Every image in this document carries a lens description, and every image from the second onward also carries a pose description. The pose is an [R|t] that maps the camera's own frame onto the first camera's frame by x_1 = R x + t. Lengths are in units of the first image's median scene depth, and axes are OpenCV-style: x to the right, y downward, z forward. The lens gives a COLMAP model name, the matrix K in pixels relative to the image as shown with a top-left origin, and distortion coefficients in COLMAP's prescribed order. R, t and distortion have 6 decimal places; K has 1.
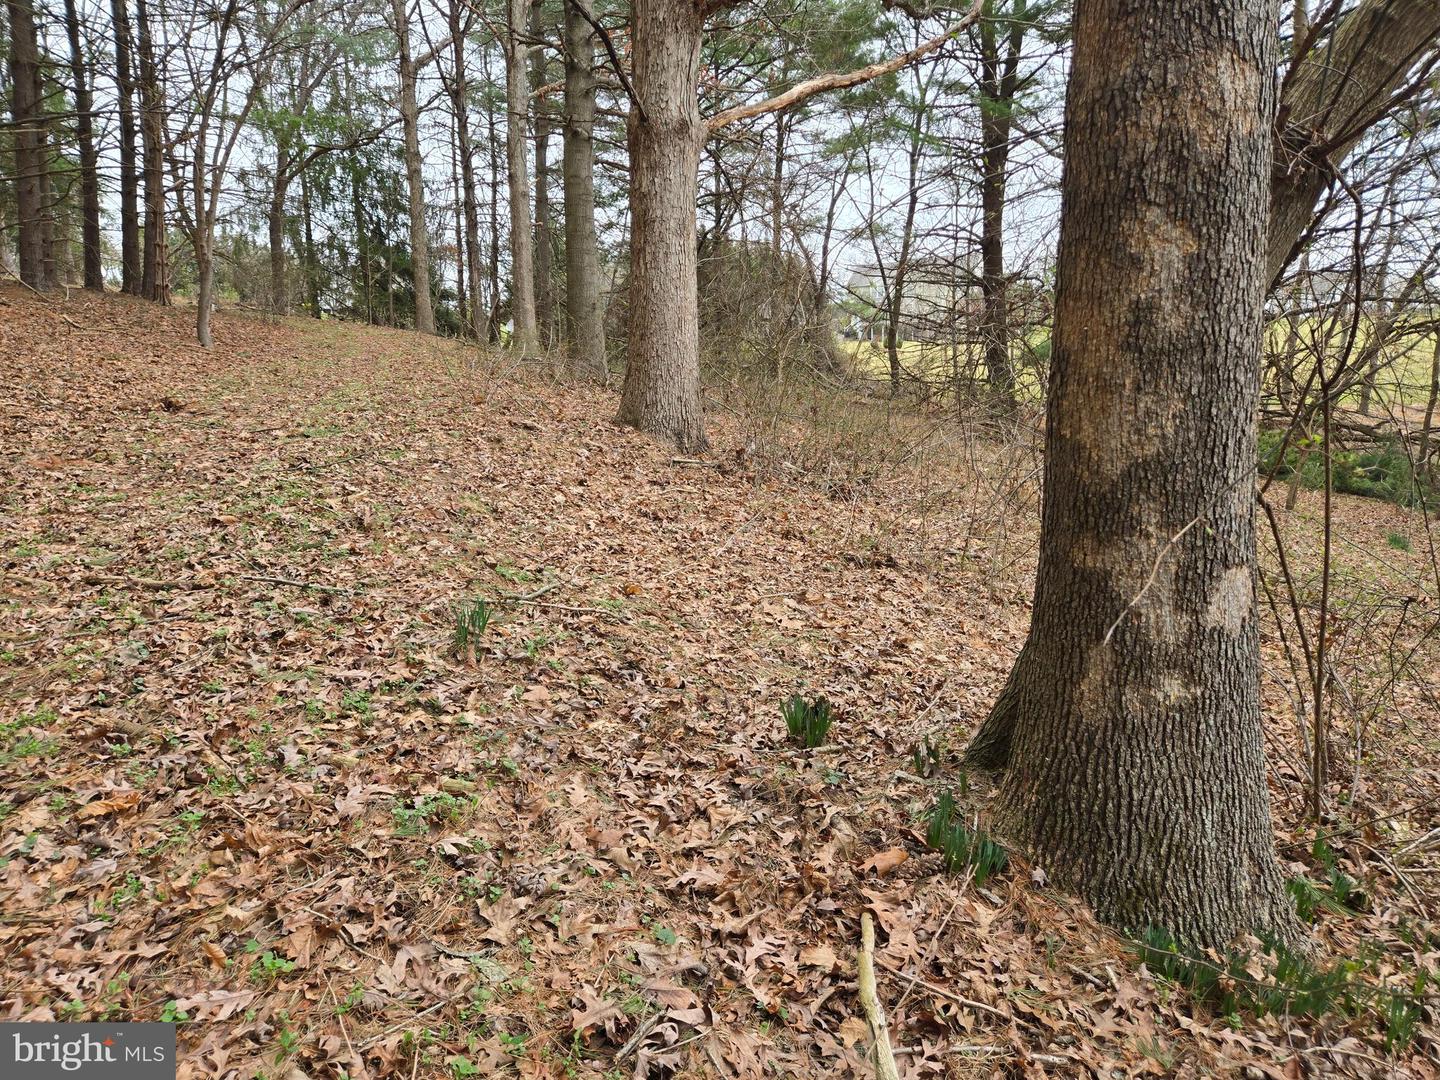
lens RADIAL K [[970.4, 0, 718.2], [0, 970.4, 513.0], [0, 0, 1]] dist [0.074458, -0.066175]
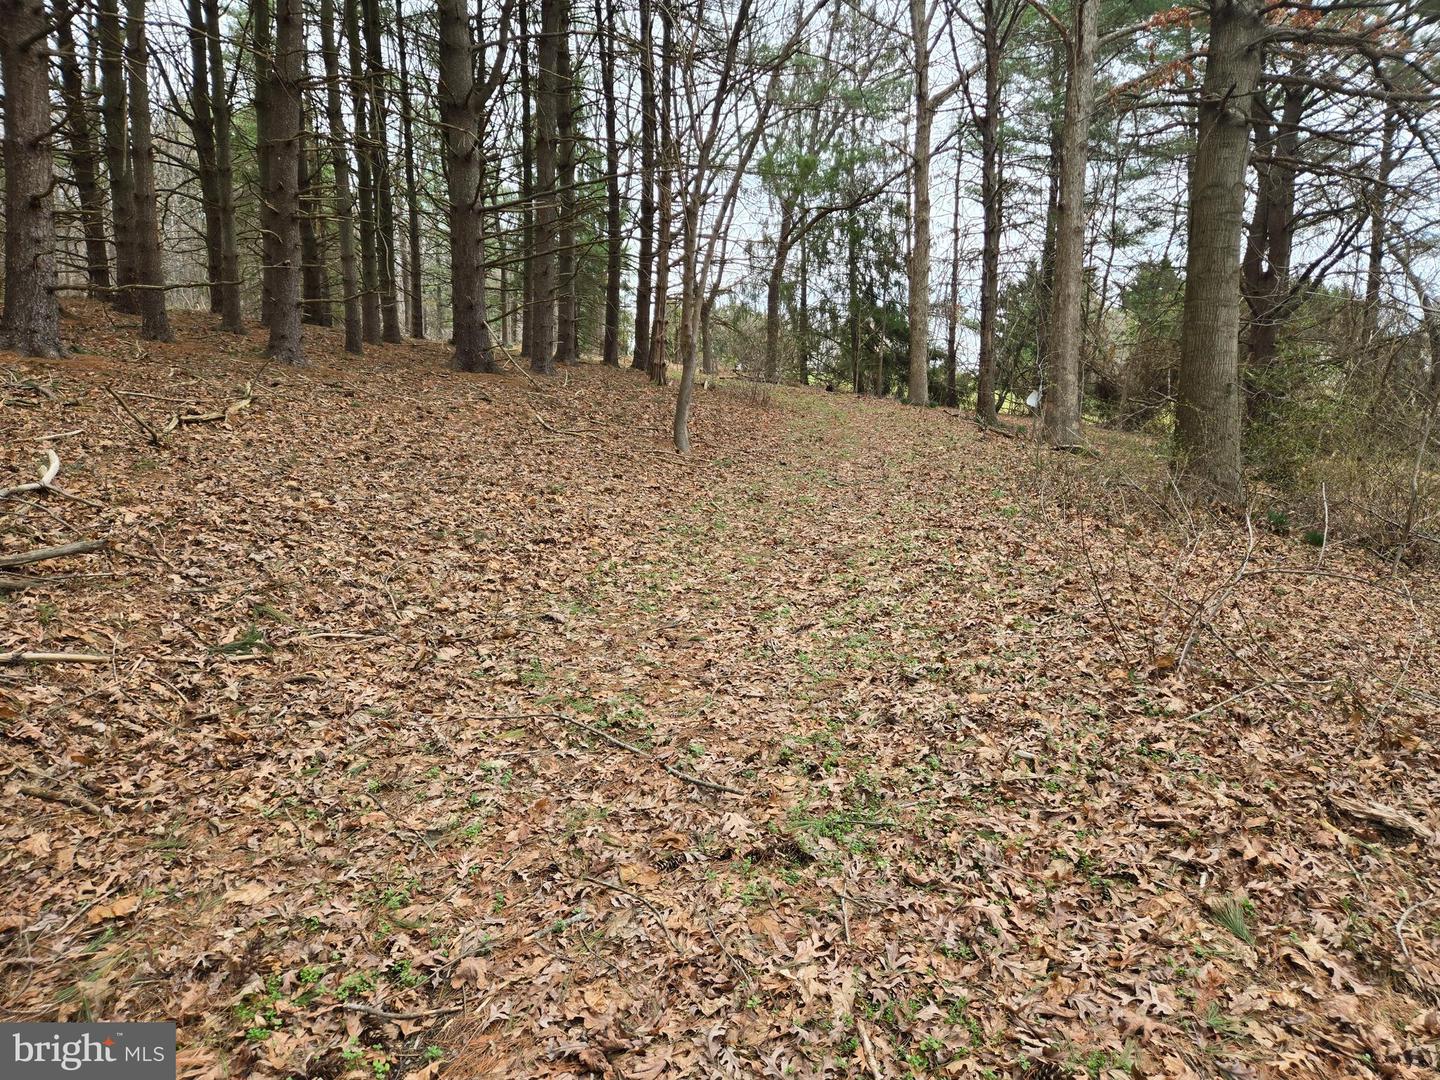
lens RADIAL K [[973.5, 0, 720.0], [0, 973.5, 540.0], [0, 0, 1]] dist [0.069570, -0.076381]
pose [[0.894204, 0.060736, -0.443520, -0.058494], [-0.071977, 0.997370, -0.008536, -0.039807], [0.441835, 0.039557, 0.896224, 0.132054]]
